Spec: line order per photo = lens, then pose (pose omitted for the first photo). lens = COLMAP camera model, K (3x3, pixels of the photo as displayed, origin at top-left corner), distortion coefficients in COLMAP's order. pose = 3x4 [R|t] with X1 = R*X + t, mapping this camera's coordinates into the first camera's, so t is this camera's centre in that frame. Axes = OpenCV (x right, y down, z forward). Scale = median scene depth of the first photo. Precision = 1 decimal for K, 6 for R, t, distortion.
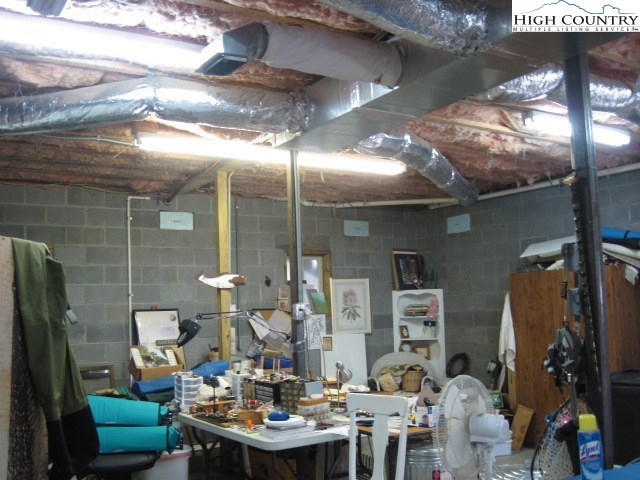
lens RADIAL K [[647.9, 0, 318.6], [0, 647.9, 240.1], [0, 0, 1]] dist [-0.112309, 0.000000]
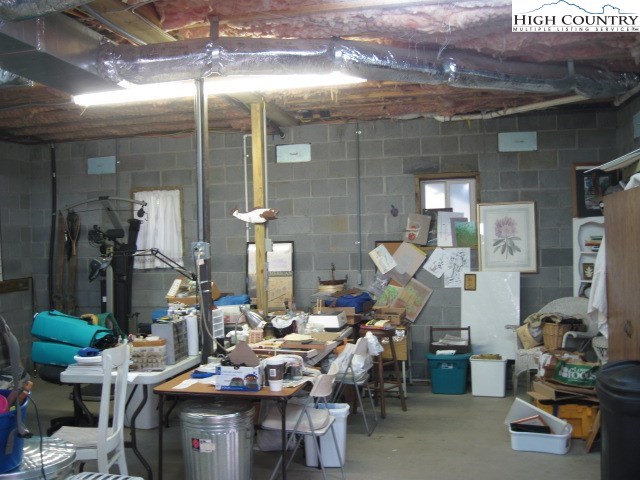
lens RADIAL K [[647.9, 0, 320.0], [0, 647.9, 241.2], [0, 0, 1]] dist [-0.112309, 0.000000]
pose [[0.728770, 0.010708, -0.684675, 0.456810], [0.075149, 0.992587, 0.095513, 0.011350], [0.680622, -0.121059, 0.722564, 0.263826]]
